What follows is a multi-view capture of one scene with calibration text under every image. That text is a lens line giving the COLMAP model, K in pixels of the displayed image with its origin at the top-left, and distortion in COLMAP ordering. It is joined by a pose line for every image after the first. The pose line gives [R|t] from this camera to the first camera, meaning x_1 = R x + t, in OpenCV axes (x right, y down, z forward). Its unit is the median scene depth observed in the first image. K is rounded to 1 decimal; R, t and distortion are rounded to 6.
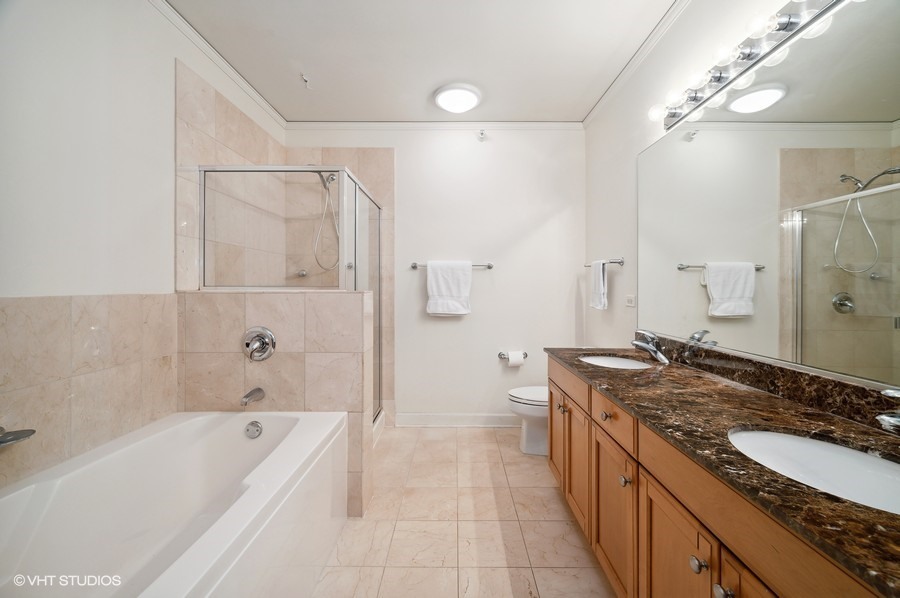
lens RADIAL K [[362.6, 0, 451.7], [0, 362.6, 291.8], [0, 0, 1]] dist [-0.003785, 0.001157]
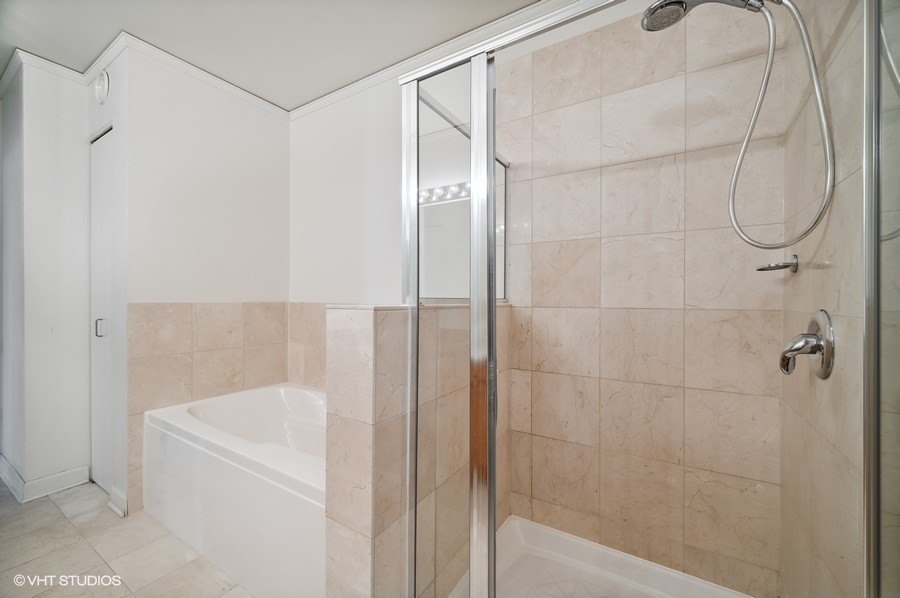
lens RADIAL K [[378.2, 0, 447.2], [0, 378.2, 300.4], [0, 0, 1]] dist [-0.000540, -0.000017]
pose [[-0.524656, 0.009377, -0.851263, 0.155658], [-0.003603, 0.999906, 0.013236, -0.022417], [0.851307, 0.010012, -0.524573, 1.250093]]
